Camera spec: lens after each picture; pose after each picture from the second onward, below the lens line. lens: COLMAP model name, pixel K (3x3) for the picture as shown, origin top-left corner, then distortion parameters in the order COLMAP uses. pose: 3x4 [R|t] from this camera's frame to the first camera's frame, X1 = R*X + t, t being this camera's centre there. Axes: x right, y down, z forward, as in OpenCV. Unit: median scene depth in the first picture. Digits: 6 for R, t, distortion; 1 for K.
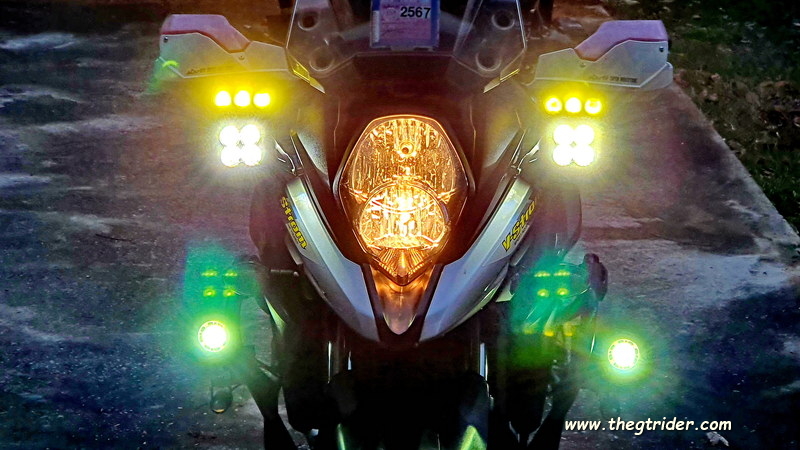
lens RADIAL K [[2411.9, 0, 401.4], [0, 2411.9, 224.4], [0, 0, 1]] dist [-0.077591, 0.000000]
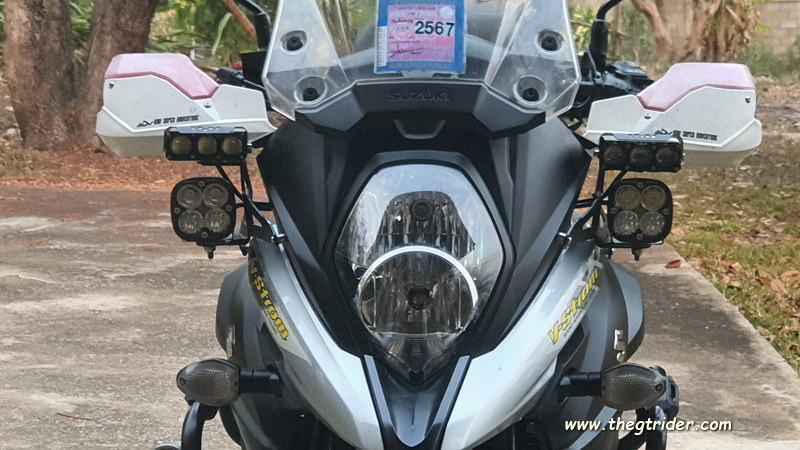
lens RADIAL K [[2411.9, 0, 397.8], [0, 2411.9, 225.7], [0, 0, 1]] dist [-0.077591, 0.000000]
pose [[0.999975, 0.006833, 0.001877, -0.002722], [-0.006620, 0.995305, -0.096558, 0.018946], [-0.002528, 0.096544, 0.995326, 0.099490]]
